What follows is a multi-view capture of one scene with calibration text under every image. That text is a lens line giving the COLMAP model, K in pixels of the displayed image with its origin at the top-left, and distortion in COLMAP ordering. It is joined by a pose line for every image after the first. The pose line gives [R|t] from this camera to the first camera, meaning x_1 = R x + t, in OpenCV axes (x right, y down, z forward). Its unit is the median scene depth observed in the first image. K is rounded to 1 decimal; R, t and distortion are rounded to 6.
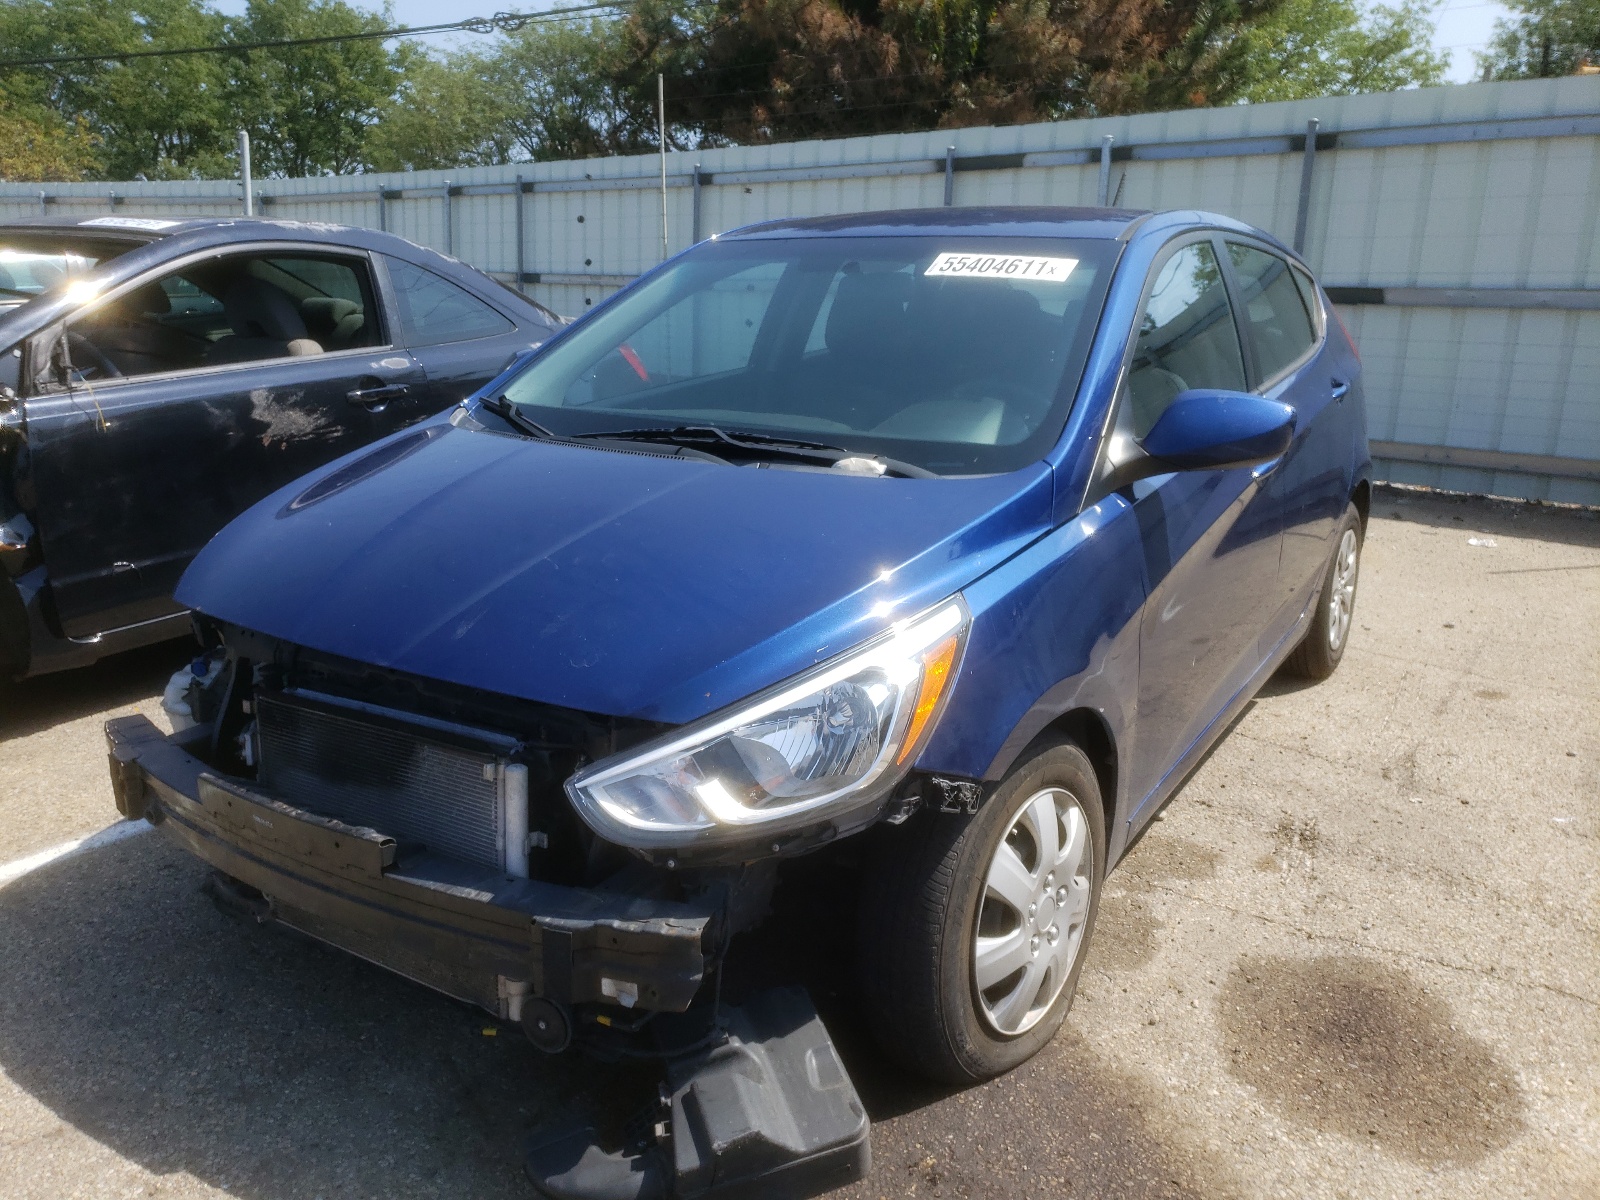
lens RADIAL K [[1221.4, 0, 799.9], [0, 1221.4, 667.0], [0, 0, 1]] dist [0.001308, 0.028601]
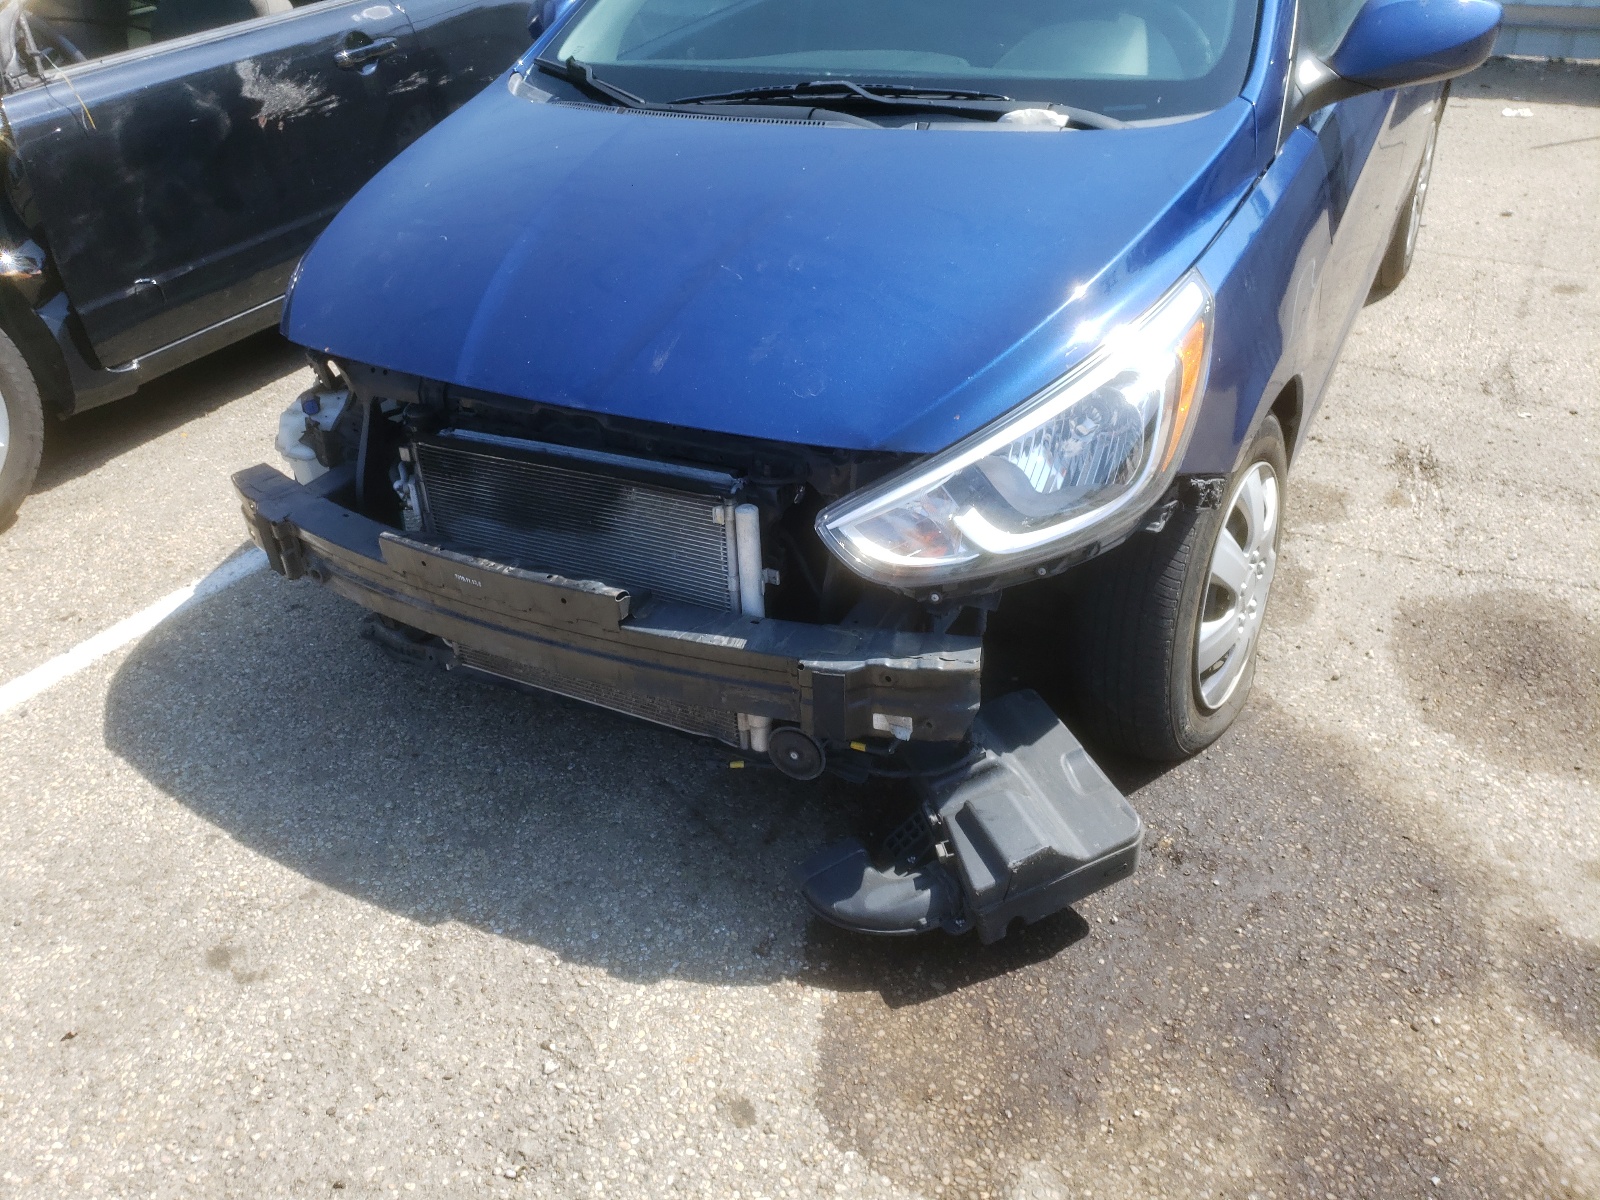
lens RADIAL K [[1204.9, 0, 800.0], [0, 1204.9, 600.0], [0, 0, 1]] dist [0.016893, 0.003215]
pose [[0.995347, -0.093691, 0.022488, -0.178823], [0.085224, 0.964958, 0.248179, -0.062076], [-0.044952, -0.245108, 0.968453, 0.064145]]
